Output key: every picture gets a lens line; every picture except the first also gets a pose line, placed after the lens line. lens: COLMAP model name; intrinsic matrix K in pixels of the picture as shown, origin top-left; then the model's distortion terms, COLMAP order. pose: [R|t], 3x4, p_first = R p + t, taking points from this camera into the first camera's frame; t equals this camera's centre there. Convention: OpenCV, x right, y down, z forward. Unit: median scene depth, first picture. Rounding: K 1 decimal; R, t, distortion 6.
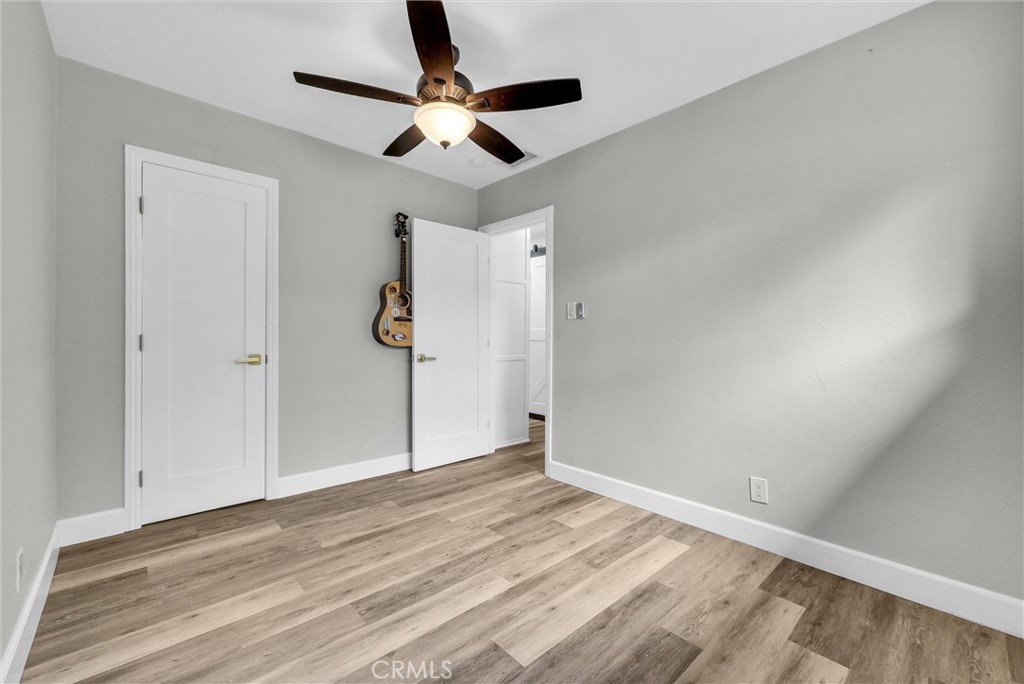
lens RADIAL K [[418.1, 0, 512.0], [0, 418.1, 342.0], [0, 0, 1]] dist [0.002301, 0.000251]
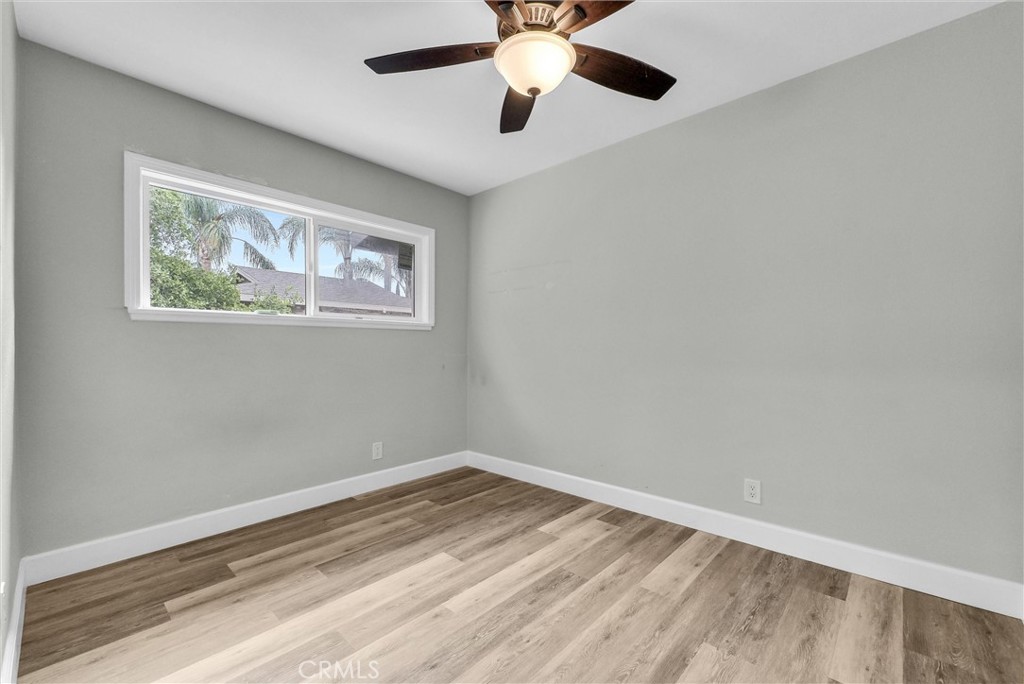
lens RADIAL K [[418.1, 0, 512.0], [0, 418.1, 342.0], [0, 0, 1]] dist [0.002301, 0.000251]
pose [[-0.996366, -0.010033, -0.084586, -0.069208], [-0.009301, 0.999916, -0.009045, -0.015780], [0.084669, -0.008225, -0.996375, 2.033189]]
